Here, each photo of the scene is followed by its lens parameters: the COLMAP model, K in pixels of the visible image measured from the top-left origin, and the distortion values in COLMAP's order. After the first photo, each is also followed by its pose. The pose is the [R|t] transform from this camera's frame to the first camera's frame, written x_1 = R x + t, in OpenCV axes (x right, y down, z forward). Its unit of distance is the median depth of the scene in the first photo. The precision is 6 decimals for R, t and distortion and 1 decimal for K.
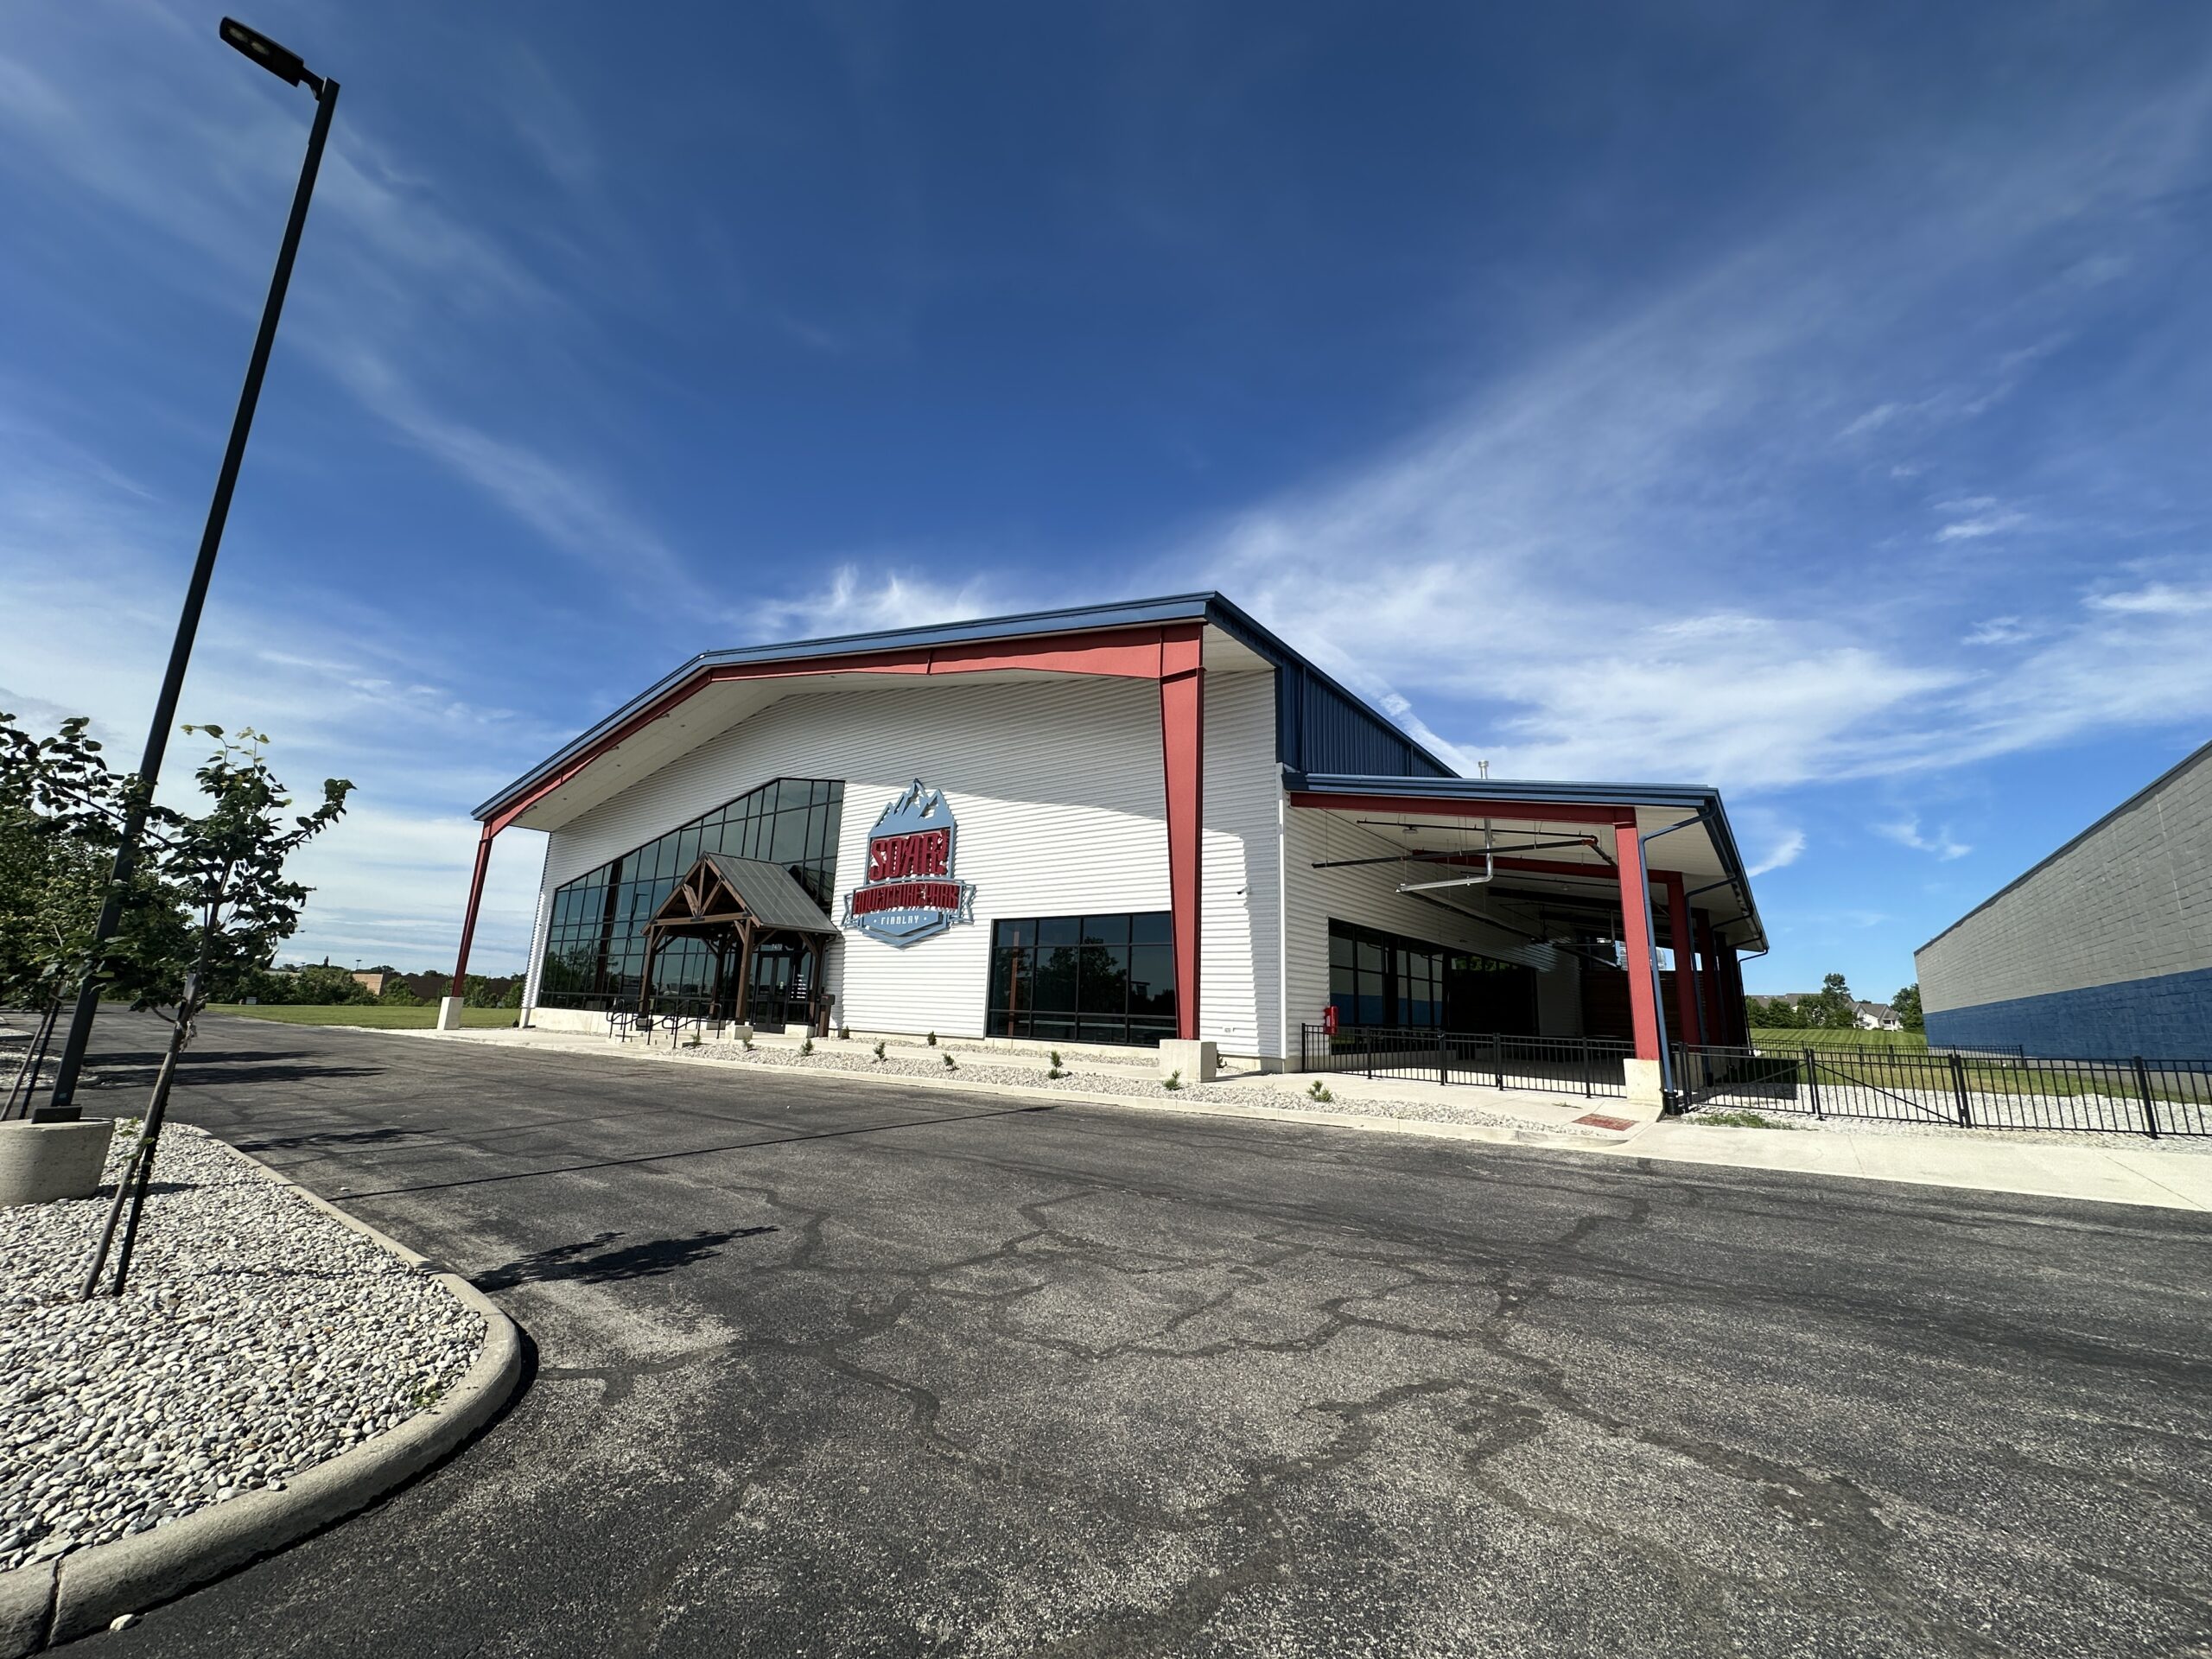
lens RADIAL K [[897.7, 0, 1106.8], [0, 897.7, 830.5], [0, 0, 1]] dist [-0.014417, -0.000138]
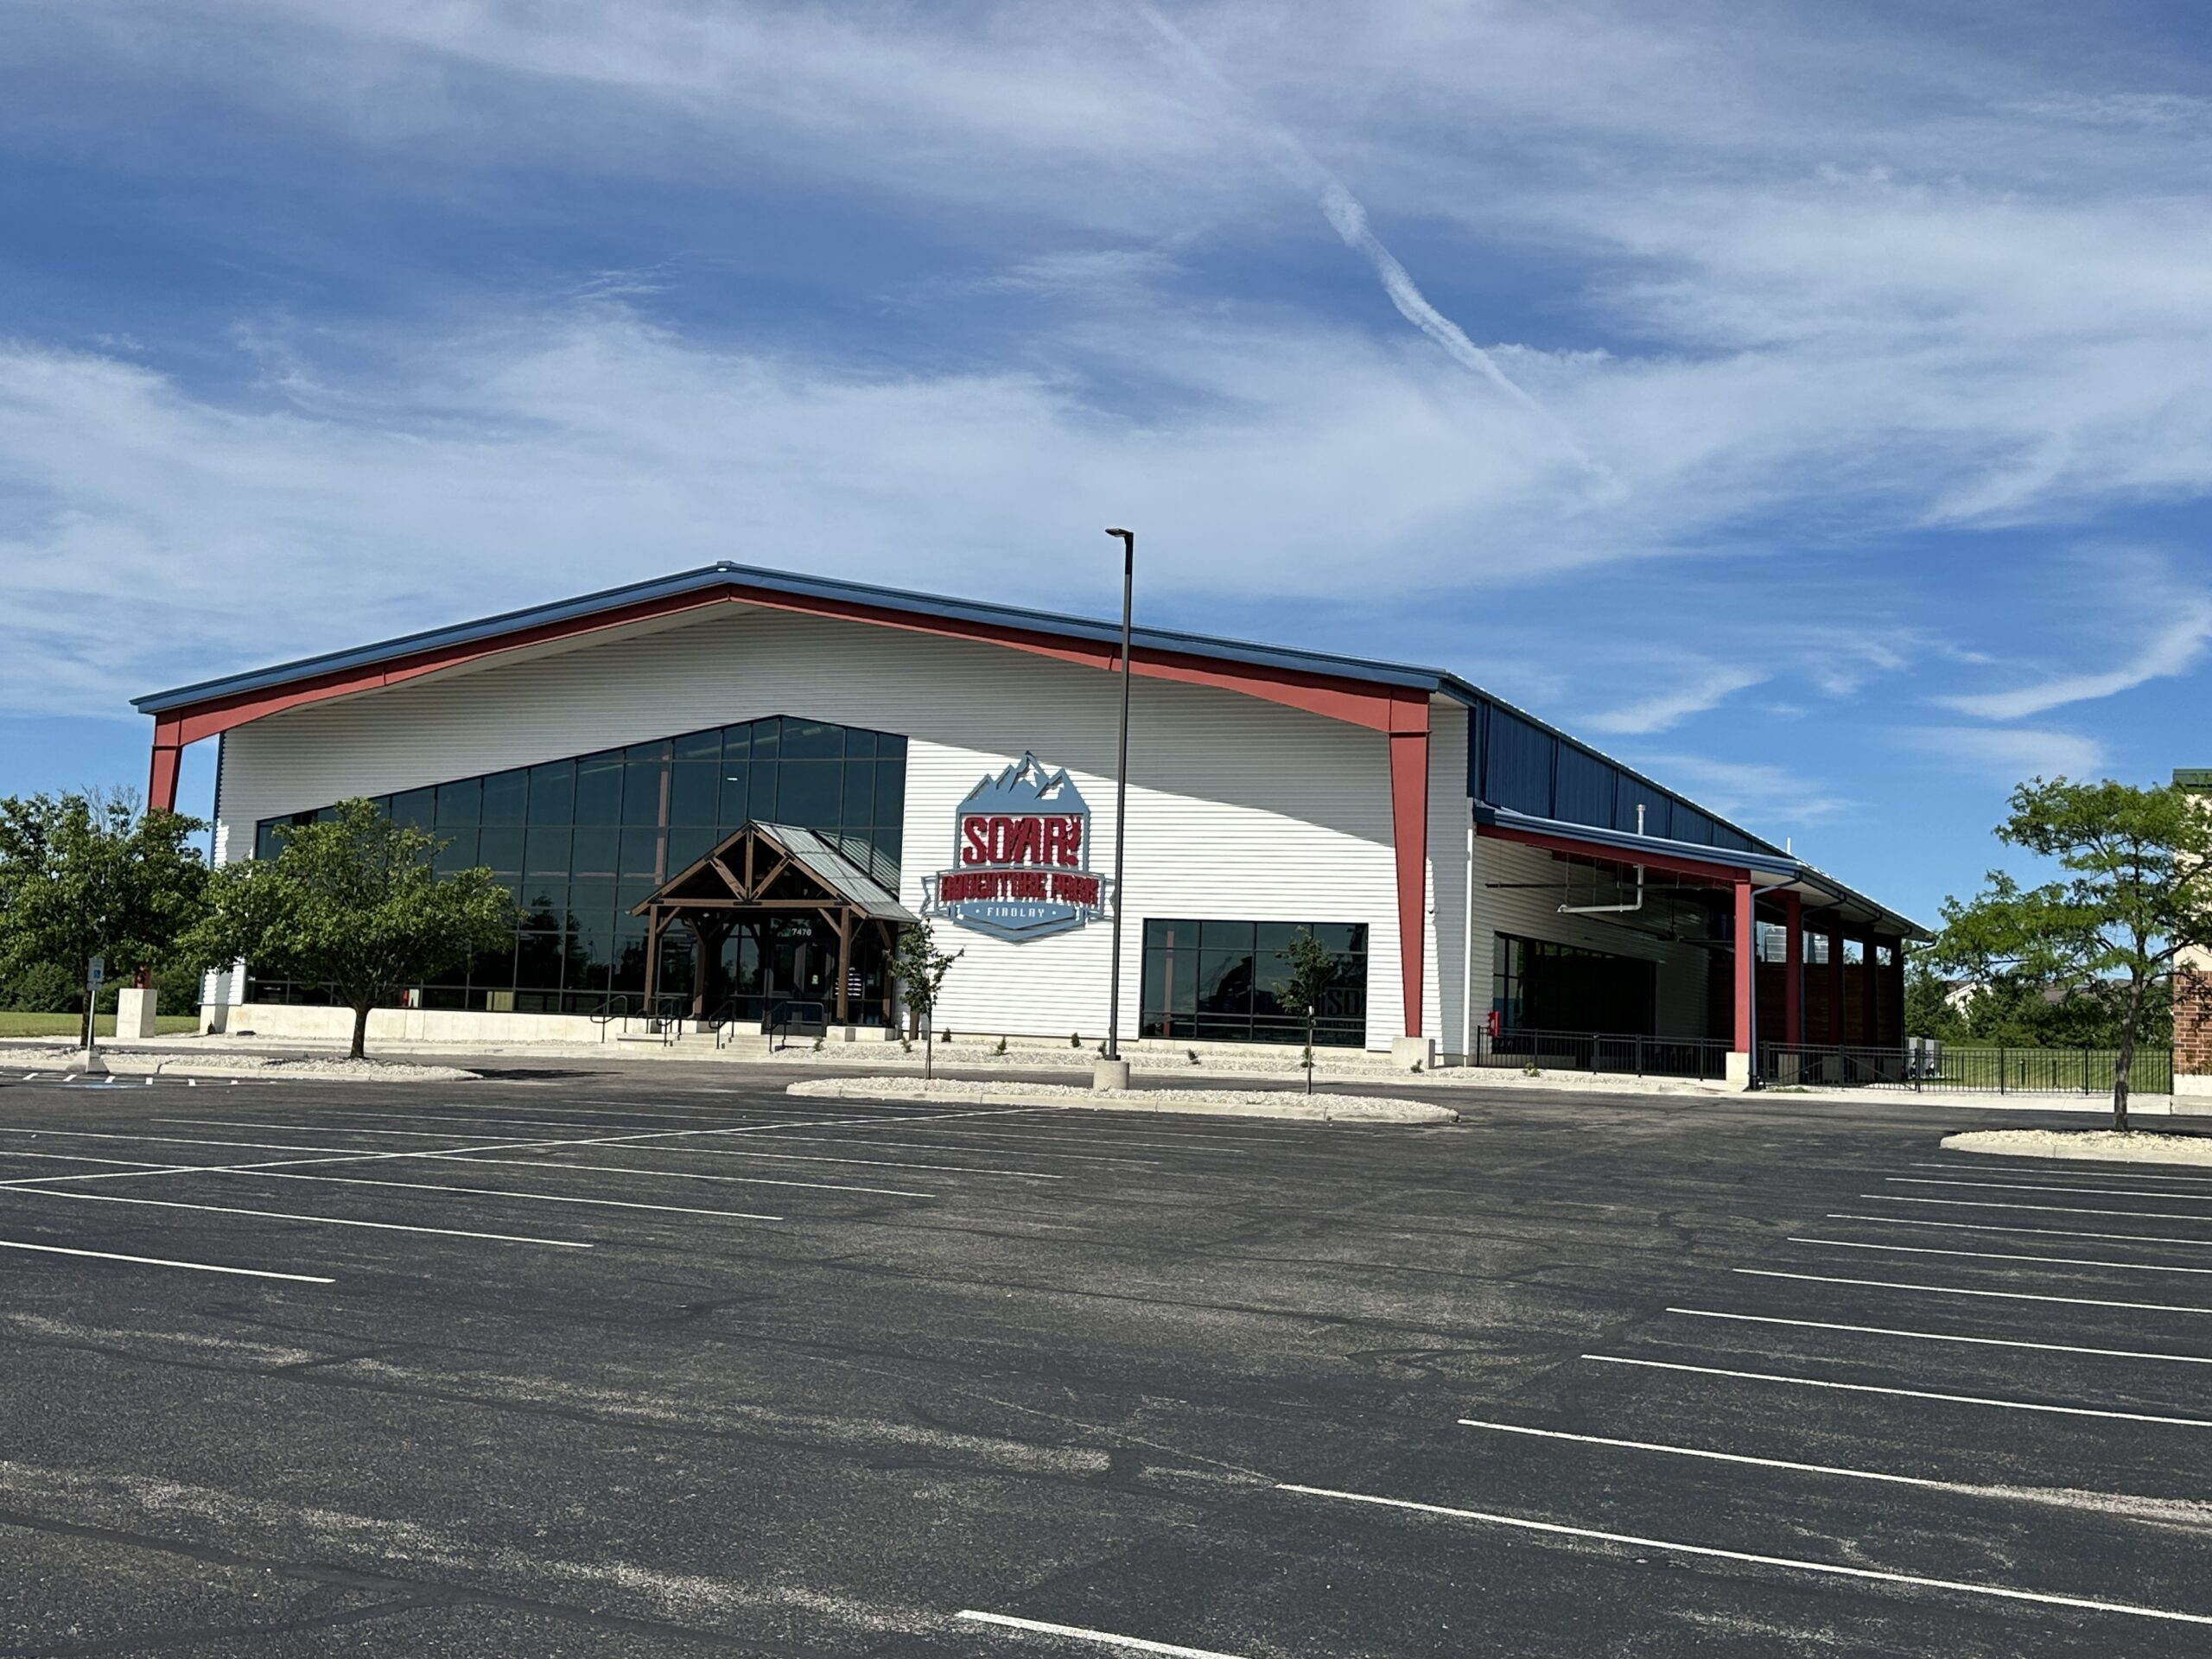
lens RADIAL K [[2425.2, 0, 1107.8], [0, 2425.2, 828.3], [0, 0, 1]] dist [-0.015719, 0.000000]
pose [[0.973060, 0.022568, 0.229446, -0.706136], [-0.051586, 0.991278, 0.121268, -0.285344], [-0.224708, -0.129837, 0.965737, -1.368822]]
